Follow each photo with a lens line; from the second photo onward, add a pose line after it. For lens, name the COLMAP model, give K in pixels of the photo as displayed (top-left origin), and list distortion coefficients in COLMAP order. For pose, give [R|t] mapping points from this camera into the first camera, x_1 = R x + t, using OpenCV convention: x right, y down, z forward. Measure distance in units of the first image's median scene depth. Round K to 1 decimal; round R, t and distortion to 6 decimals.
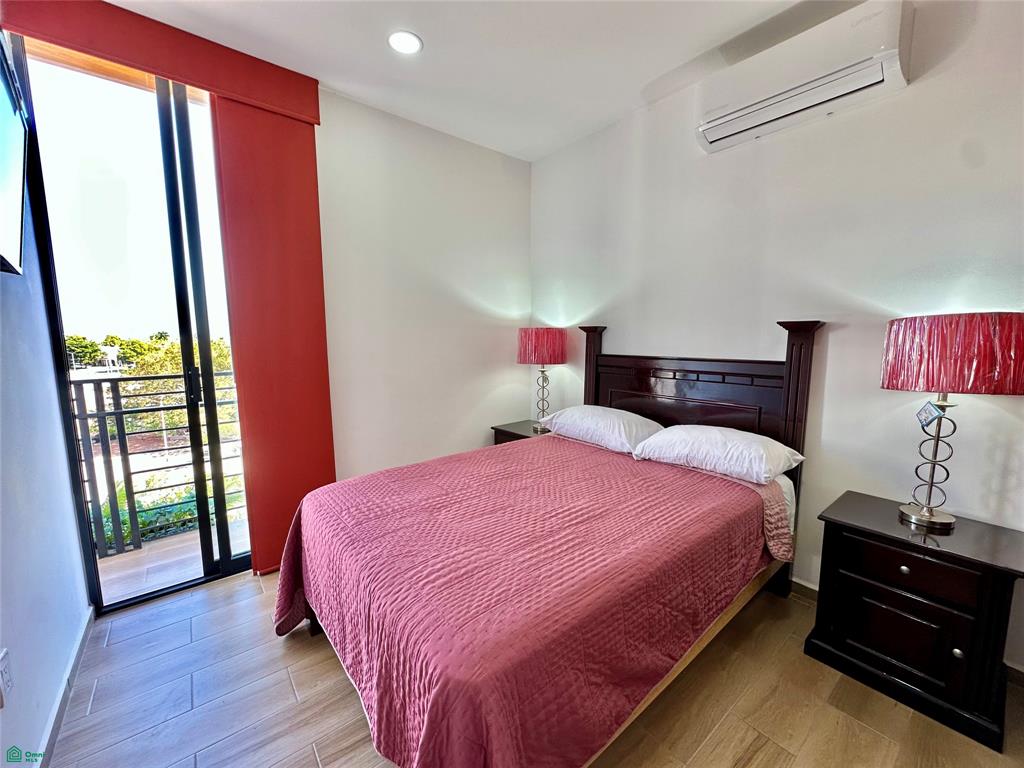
lens RADIAL K [[408.9, 0, 512.1], [0, 408.9, 382.6], [0, 0, 1]] dist [-0.004775, 0.001131]
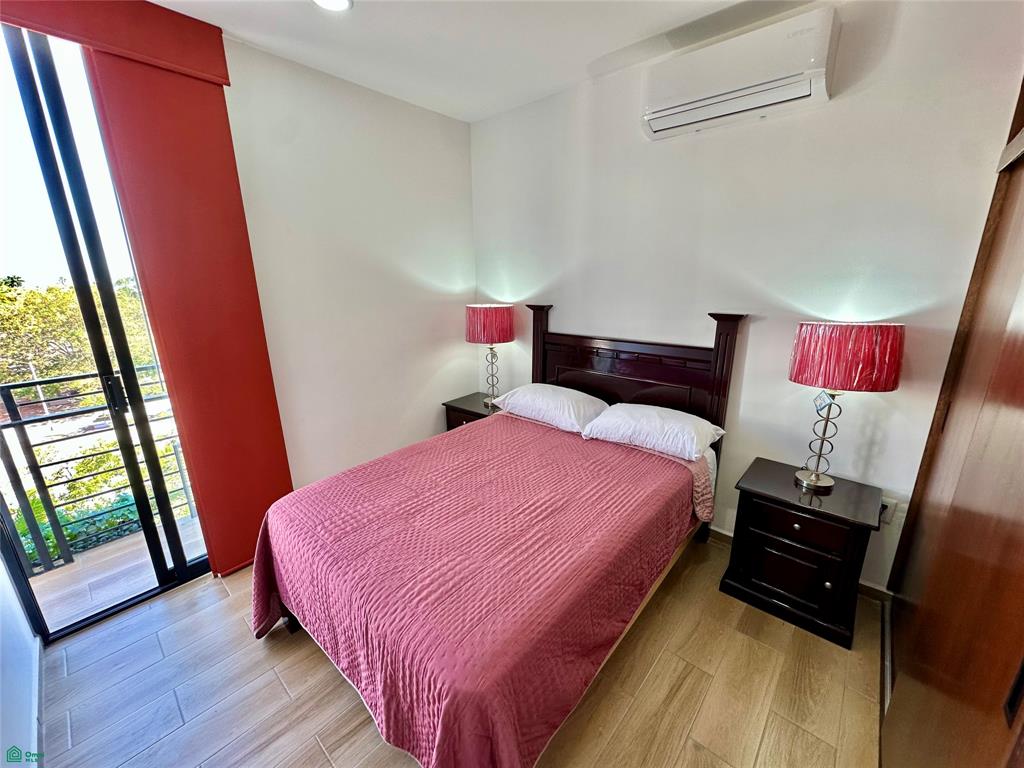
lens RADIAL K [[408.9, 0, 512.0], [0, 408.9, 382.7], [0, 0, 1]] dist [-0.004775, 0.001131]
pose [[0.986412, -0.051330, 0.156067, -0.061943], [0.028731, 0.989196, 0.143757, -0.144915], [-0.161760, -0.137320, 0.977229, -0.024132]]
